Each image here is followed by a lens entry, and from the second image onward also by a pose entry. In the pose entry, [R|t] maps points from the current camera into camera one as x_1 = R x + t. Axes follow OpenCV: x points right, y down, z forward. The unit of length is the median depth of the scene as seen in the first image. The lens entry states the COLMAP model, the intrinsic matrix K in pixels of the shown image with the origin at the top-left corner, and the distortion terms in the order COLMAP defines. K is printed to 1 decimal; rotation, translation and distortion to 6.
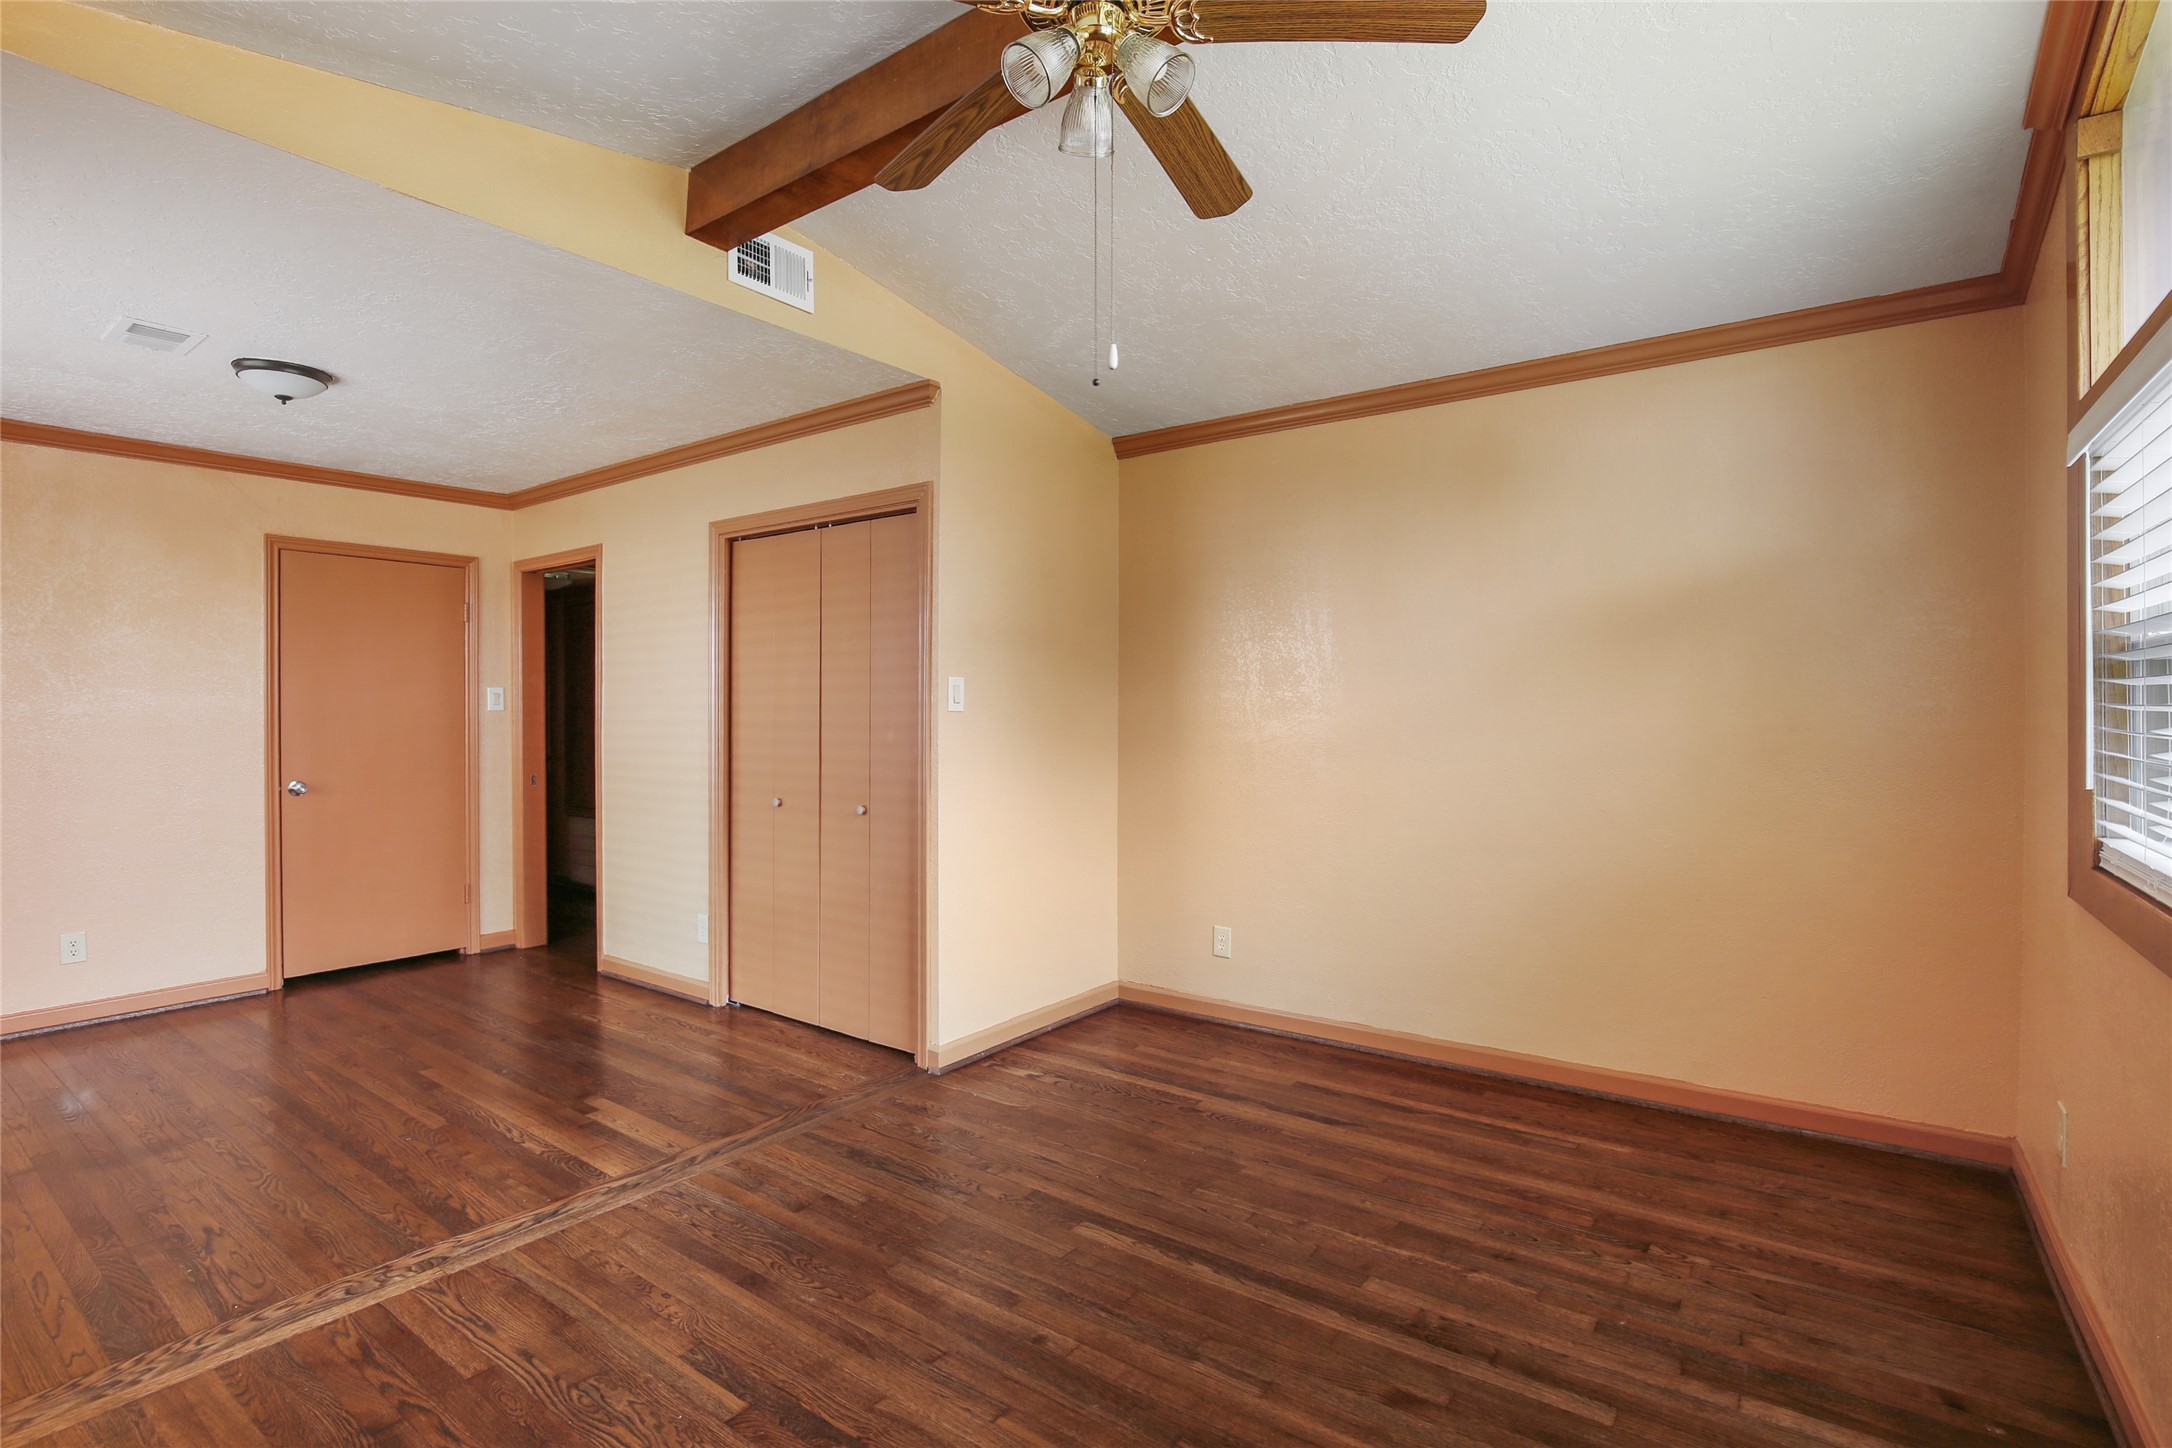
lens RADIAL K [[1013.1, 0, 1089.4], [0, 1013.1, 715.0], [0, 0, 1]] dist [-0.039470, 0.009542]
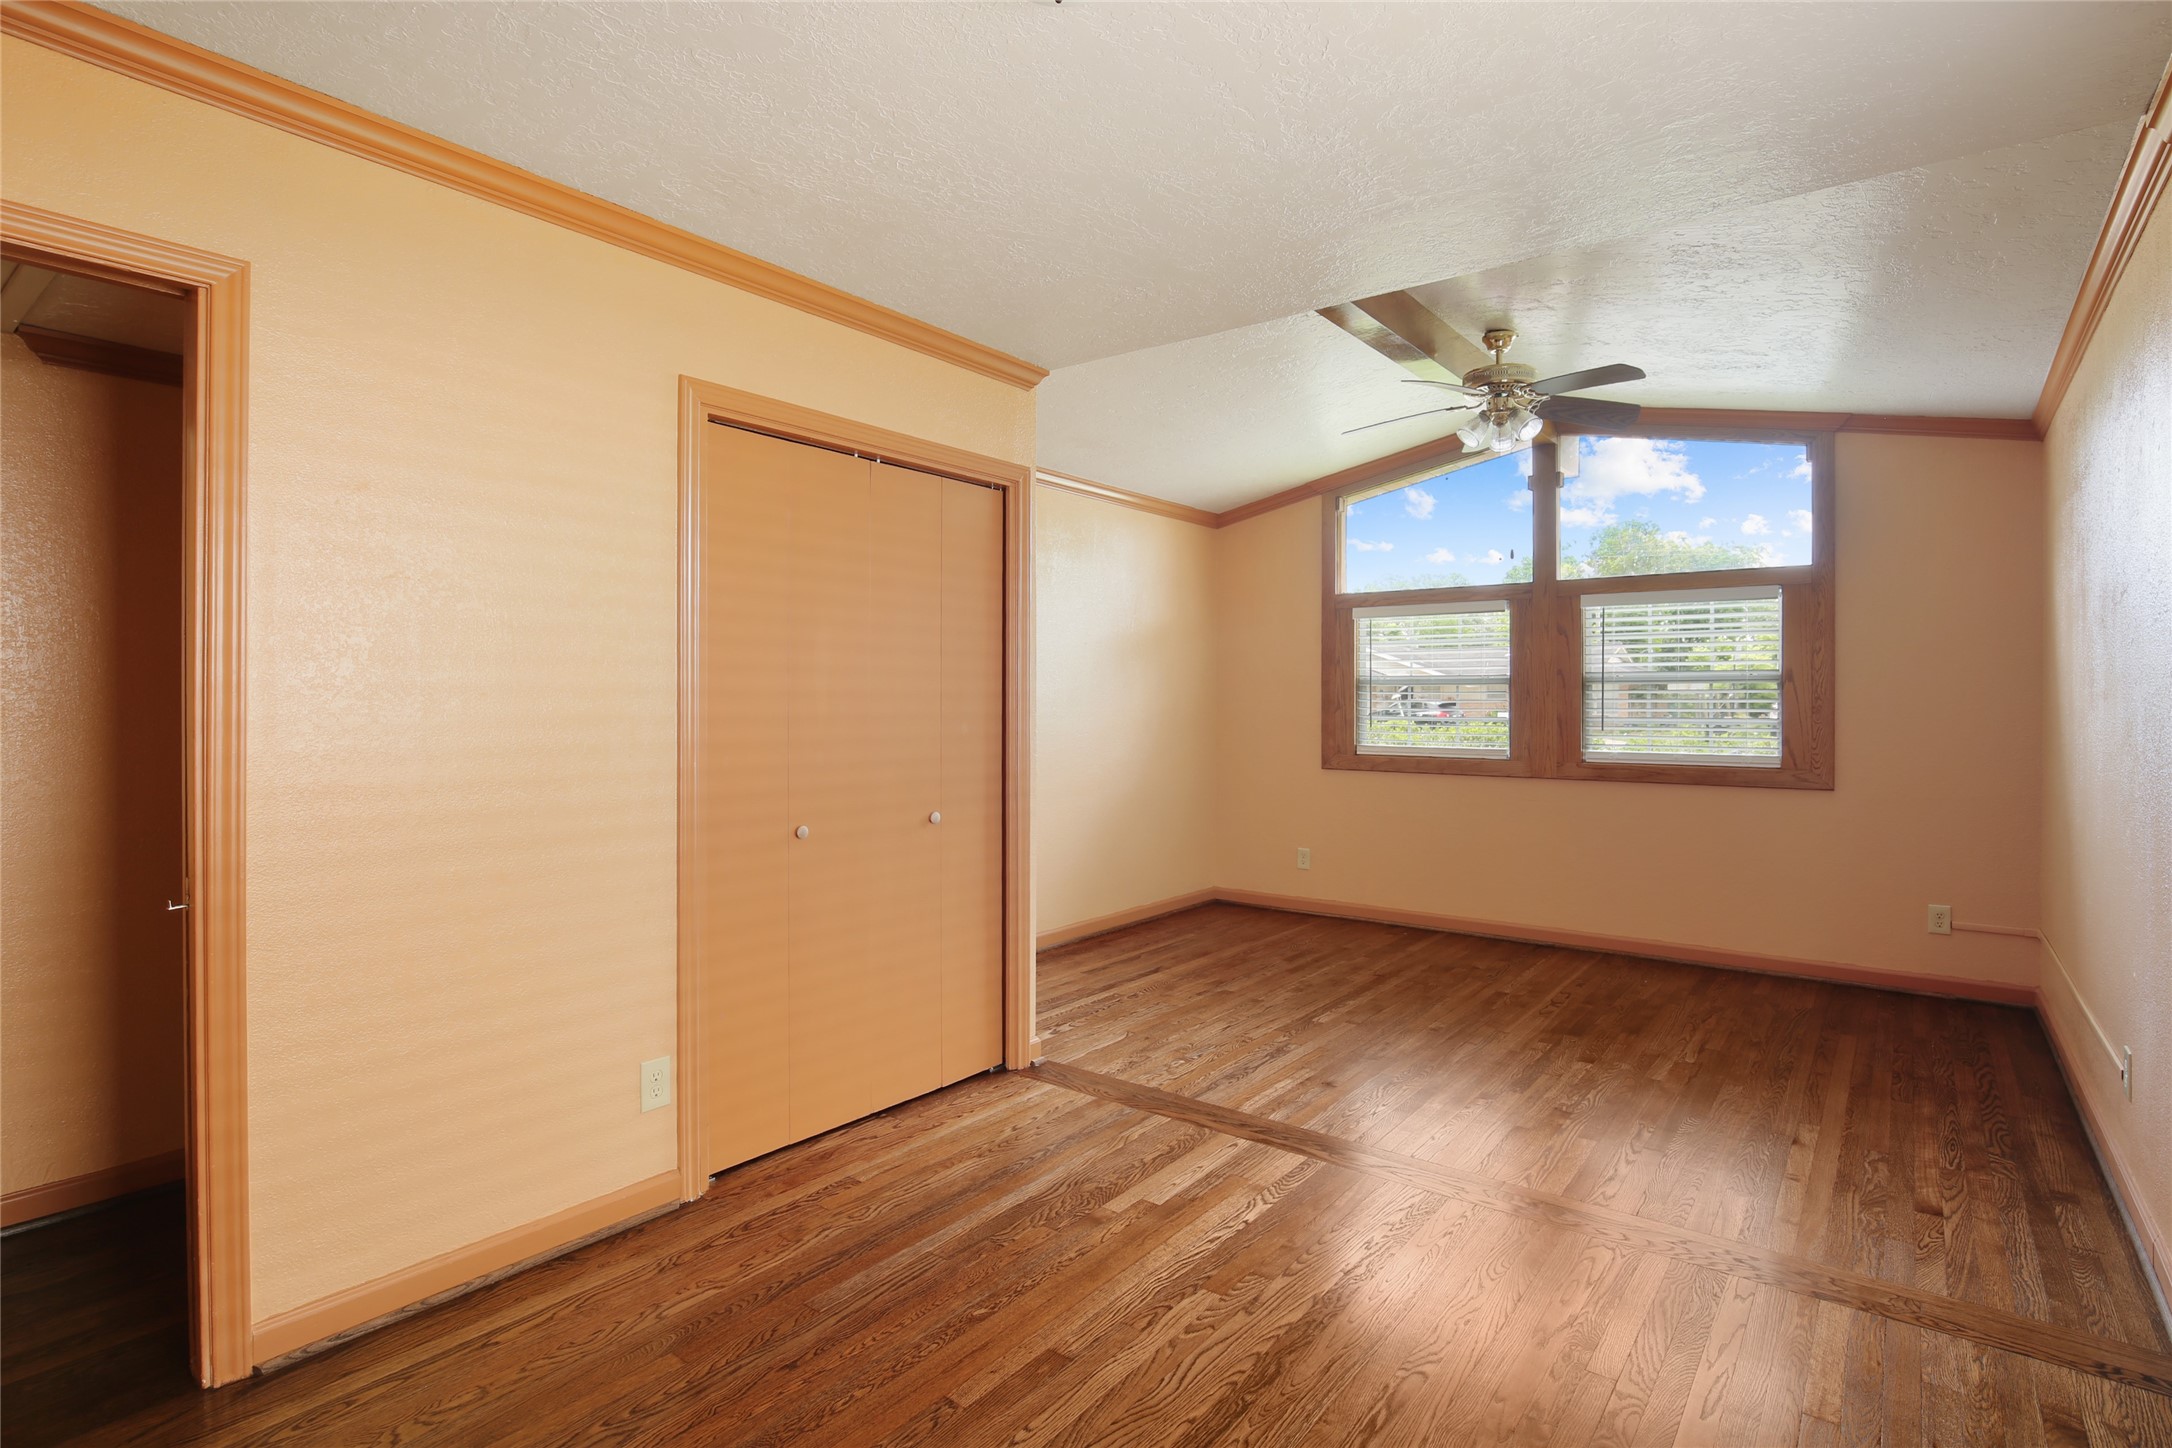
lens RADIAL K [[1064.8, 0, 1086.0], [0, 1064.8, 724.0], [0, 0, 1]] dist [-0.024851, 0.000191]
pose [[0.032244, -0.014152, 0.999380, -1.212561], [0.003853, 0.999894, 0.014035, 0.003531], [-0.999473, 0.003398, 0.032295, 0.925239]]
